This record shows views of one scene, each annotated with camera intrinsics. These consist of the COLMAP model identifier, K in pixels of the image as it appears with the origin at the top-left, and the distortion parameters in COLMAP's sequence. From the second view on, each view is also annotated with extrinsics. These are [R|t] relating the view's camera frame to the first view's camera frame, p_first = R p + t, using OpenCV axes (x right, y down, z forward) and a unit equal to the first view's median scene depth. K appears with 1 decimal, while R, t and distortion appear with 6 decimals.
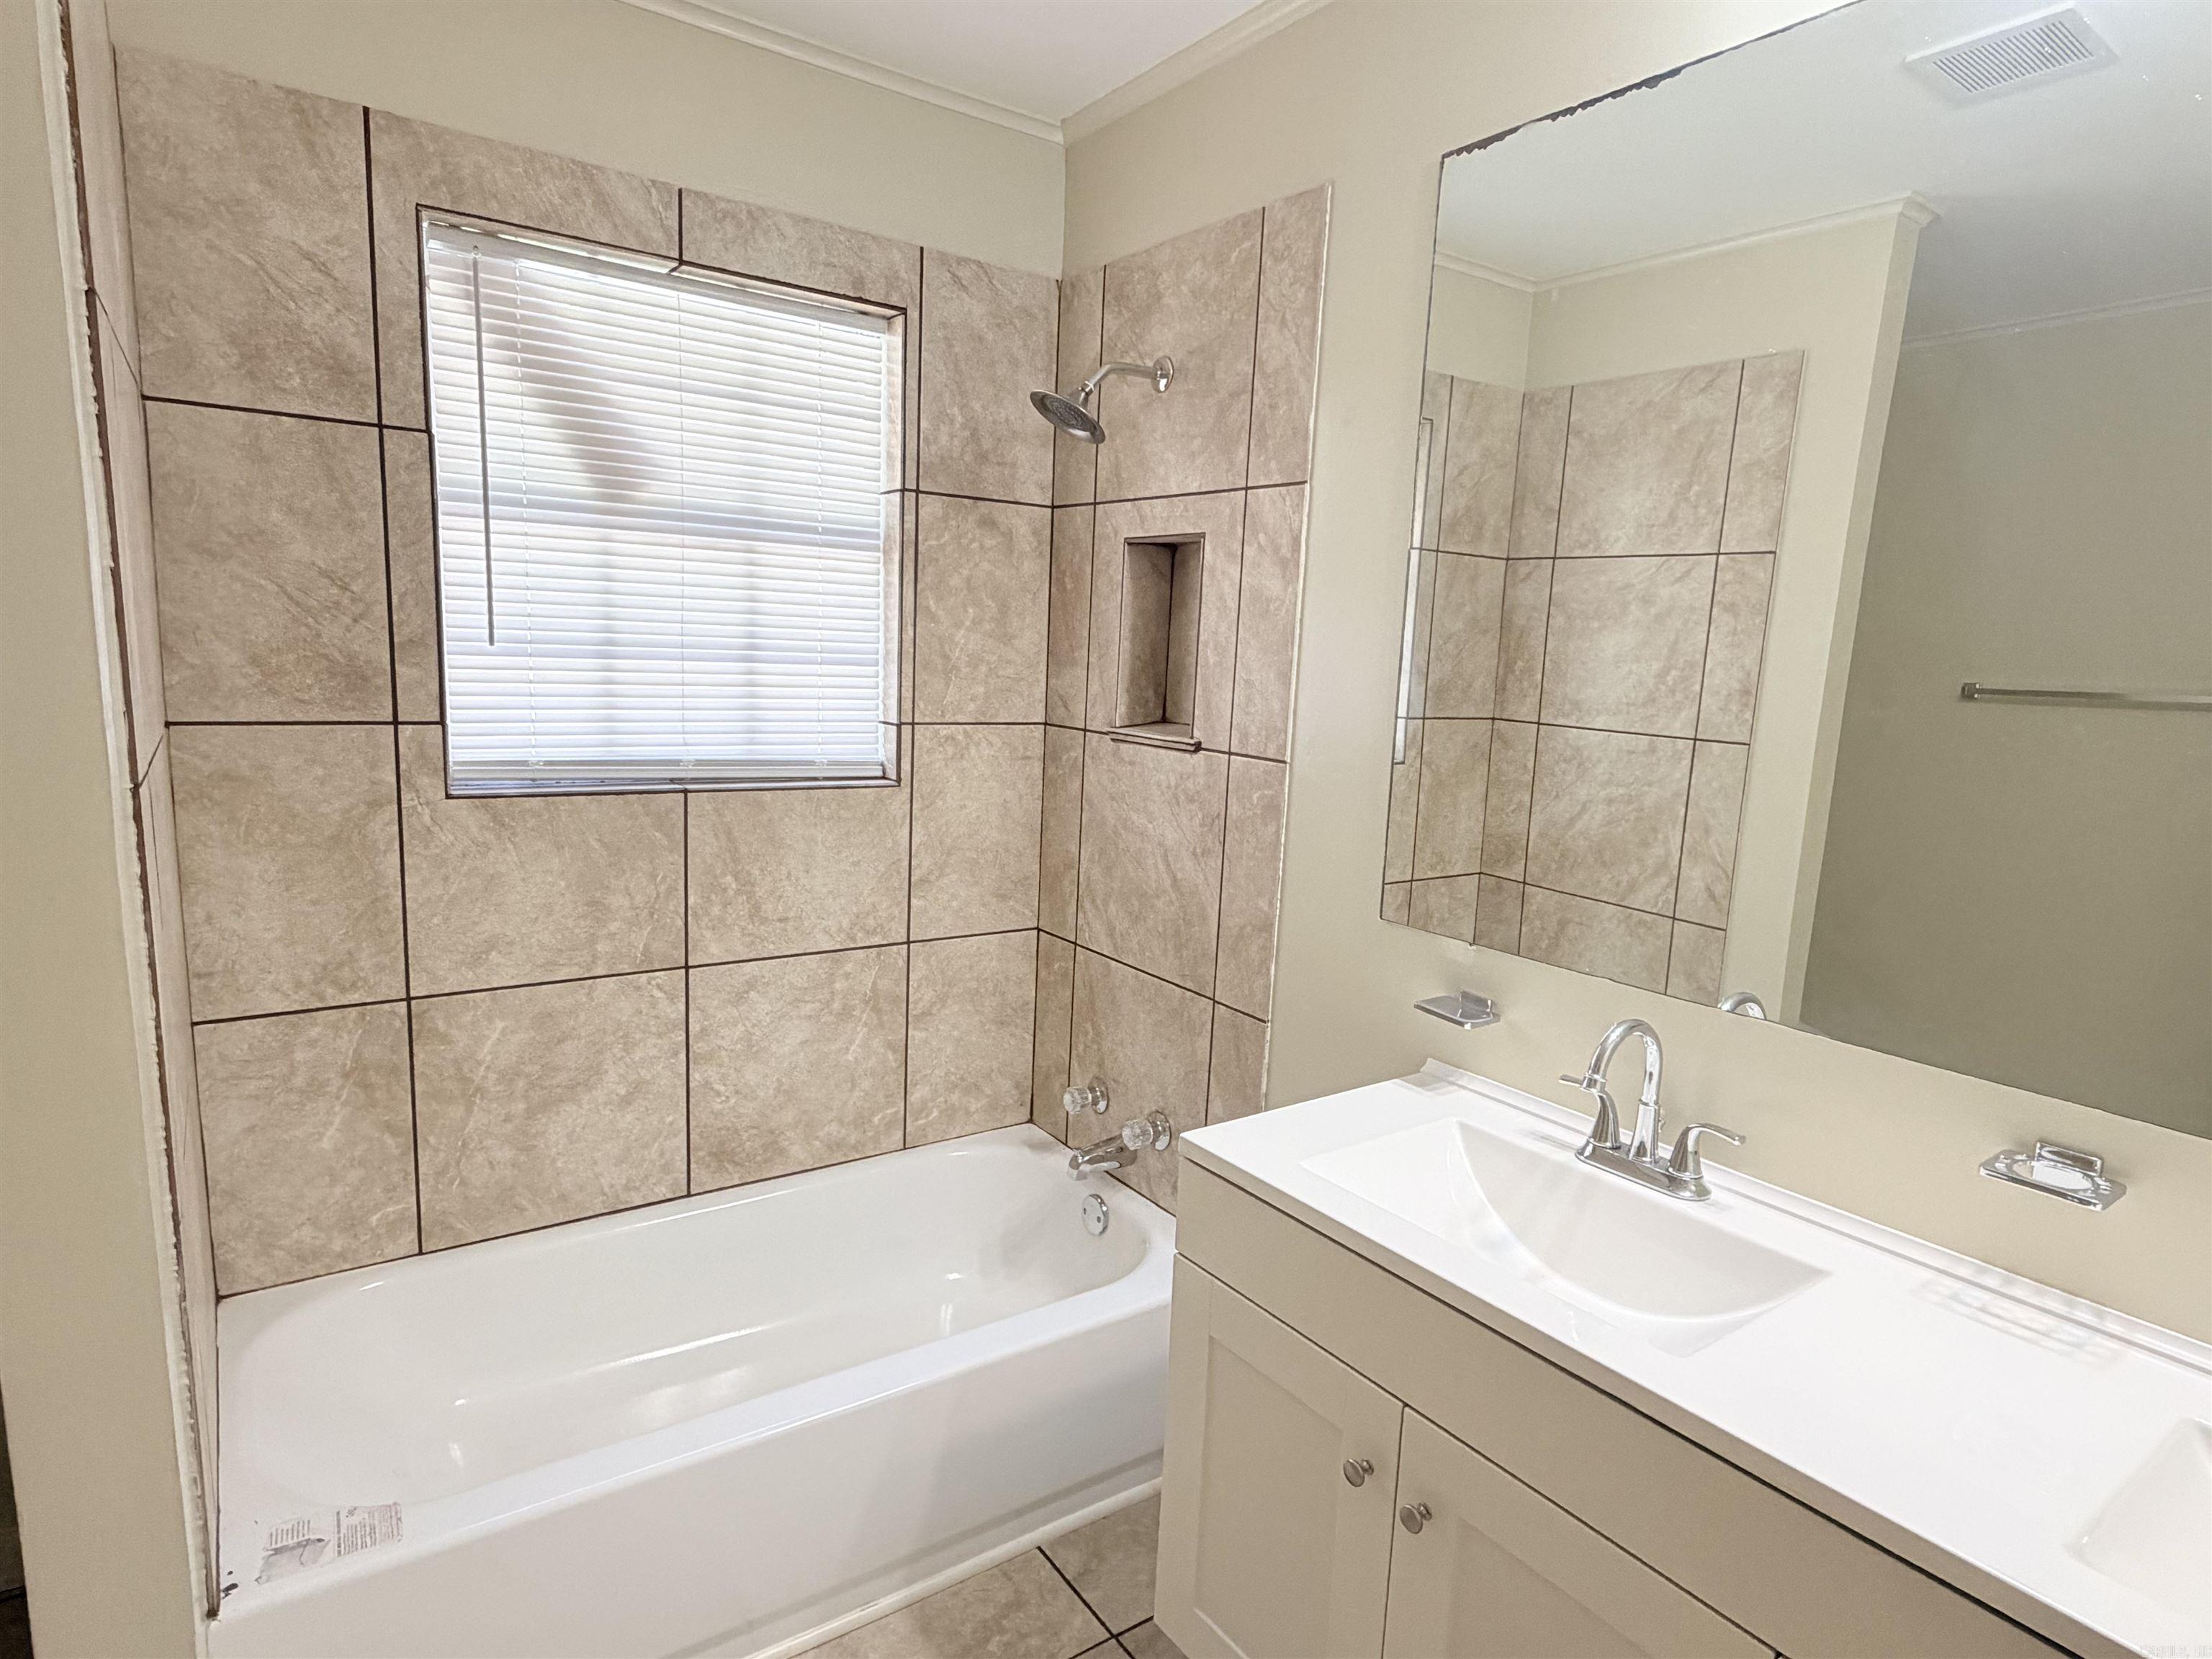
lens RADIAL K [[1241.9, 0, 1106.0], [0, 1241.9, 837.6], [0, 0, 1]] dist [0.001681, -0.000754]
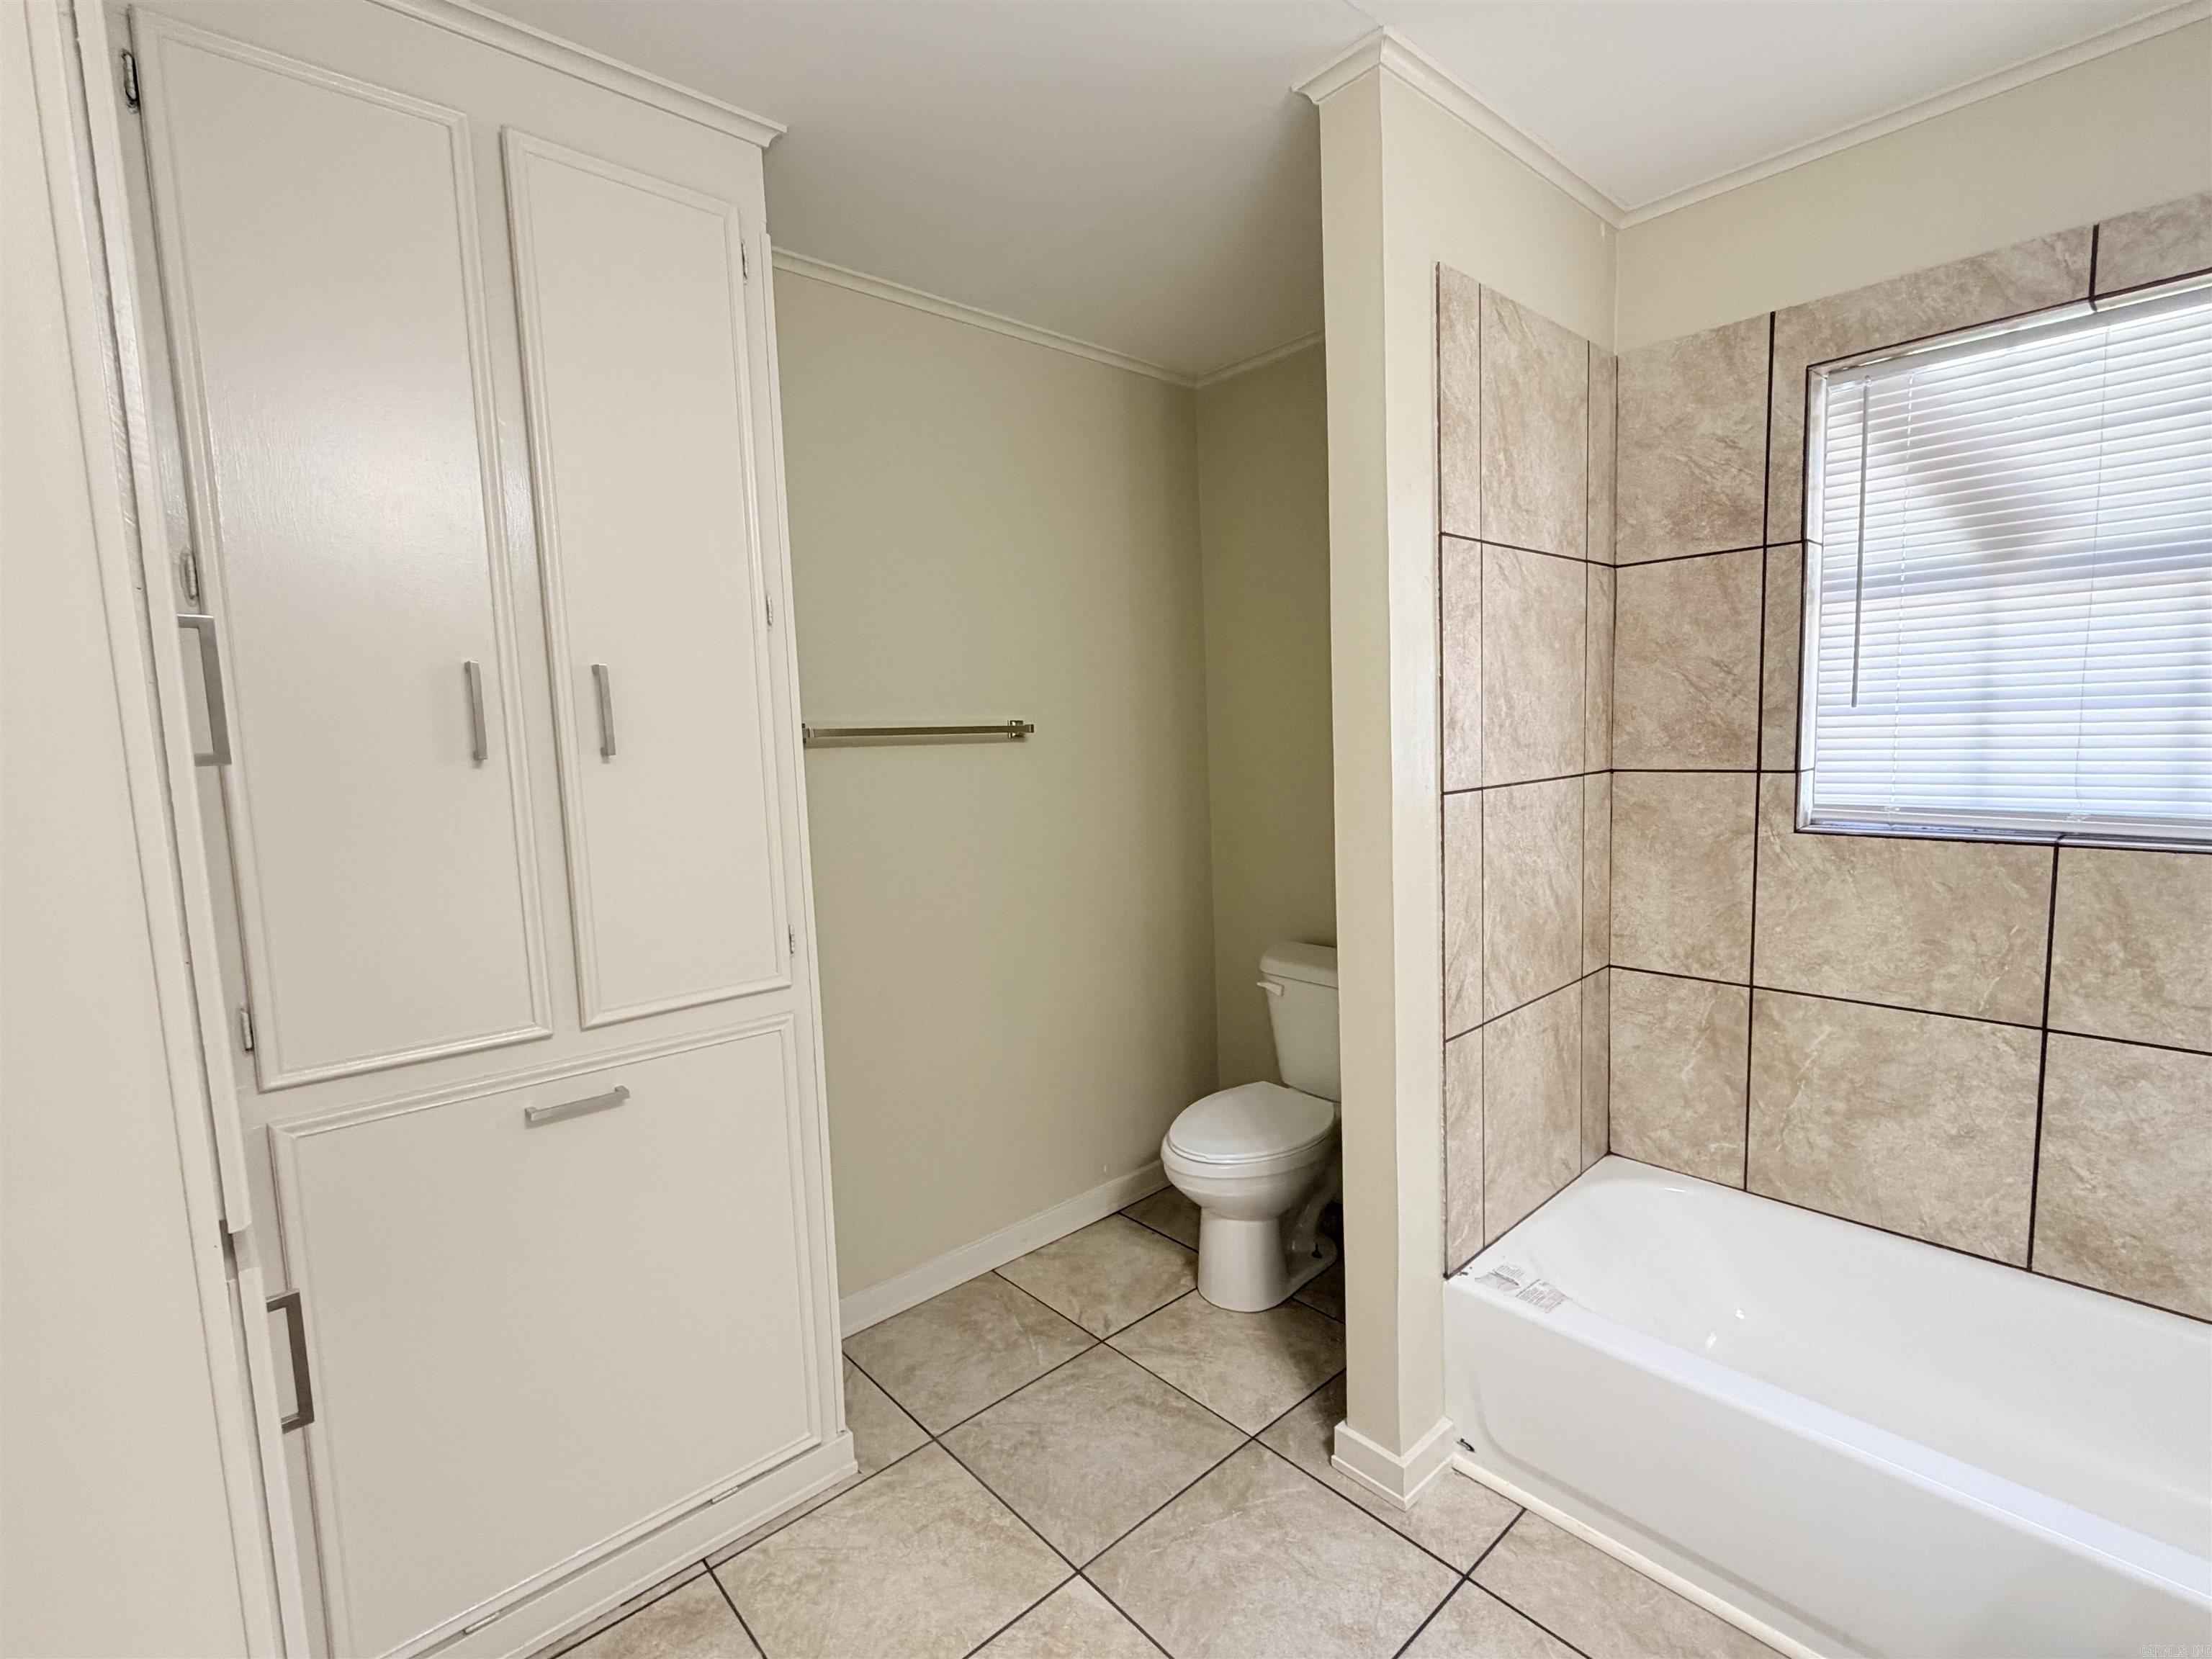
lens RADIAL K [[993.5, 0, 1102.9], [0, 993.5, 835.9], [0, 0, 1]] dist [-0.014477, 0.001874]
pose [[0.106206, 0.056182, -0.992756, 0.360977], [-0.116608, 0.992217, 0.043677, 0.008953], [0.987483, 0.111124, 0.111931, 0.202077]]
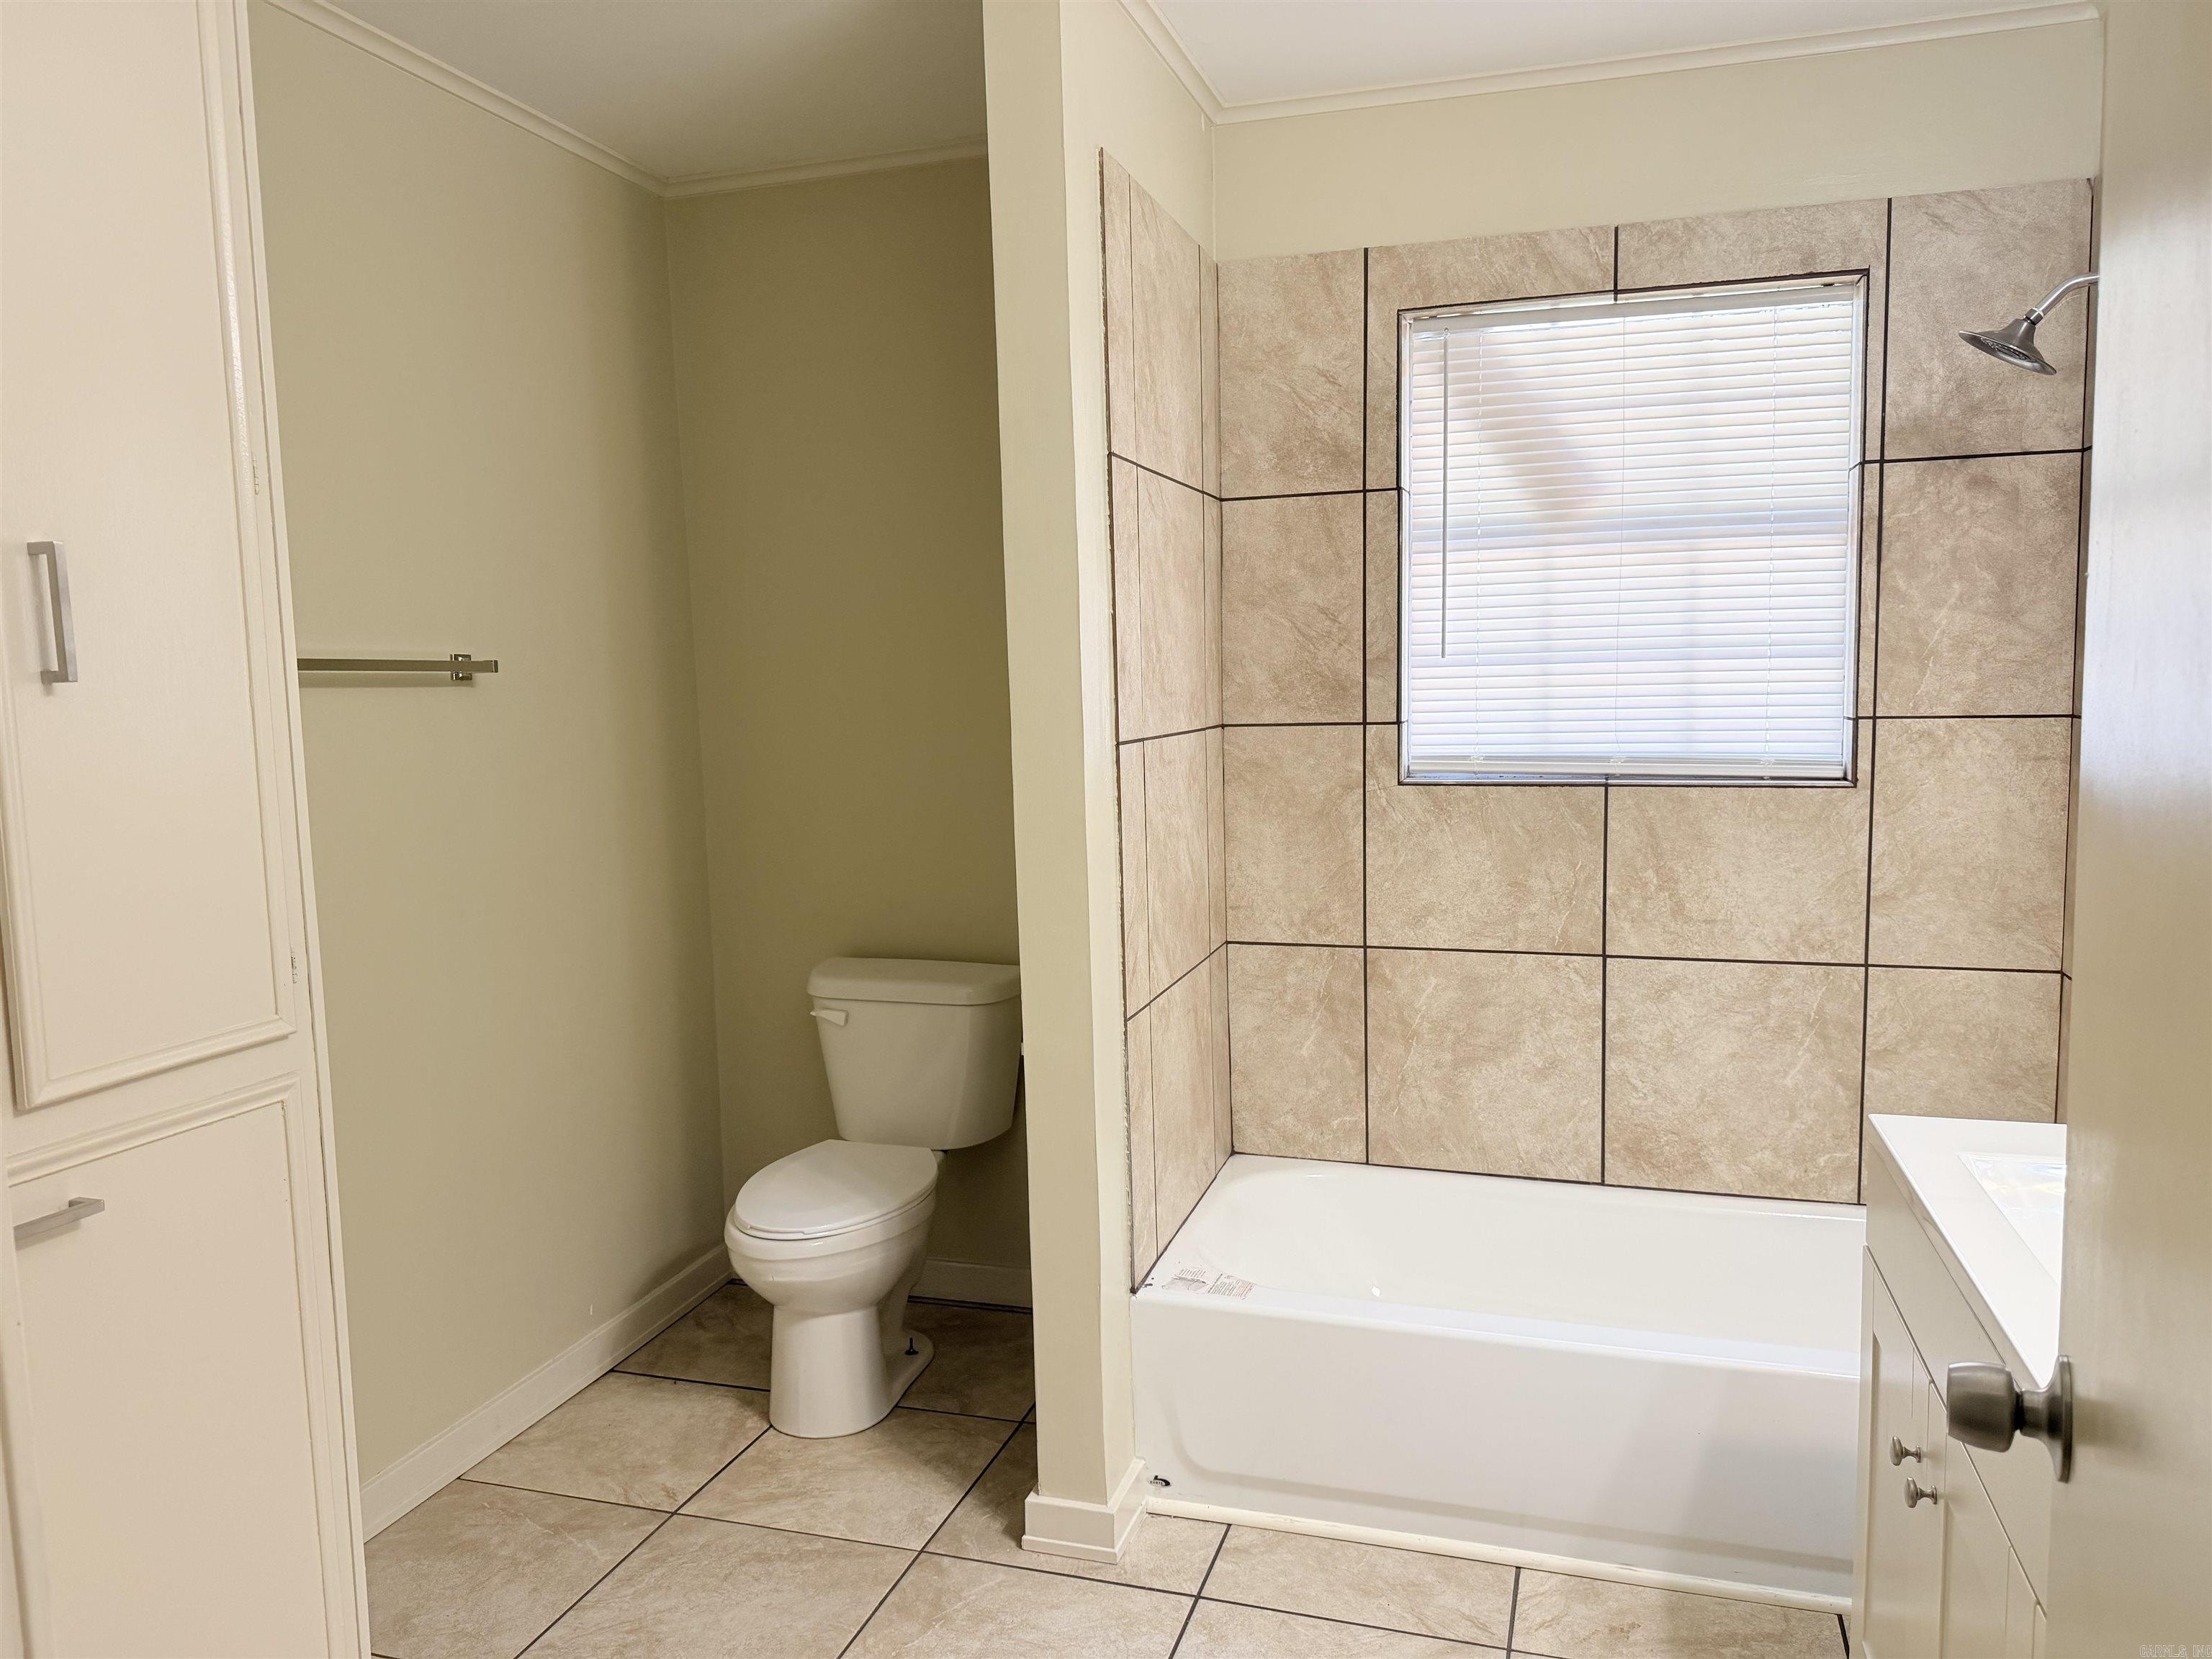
lens RADIAL K [[1548.7, 0, 1091.9], [0, 1548.7, 852.7], [0, 0, 1]] dist [0.050572, -0.065494]
pose [[0.600342, 0.032839, -0.799069, 0.489275], [-0.078260, 0.996773, -0.017833, 0.082826], [0.795905, 0.073241, 0.600975, -0.144053]]
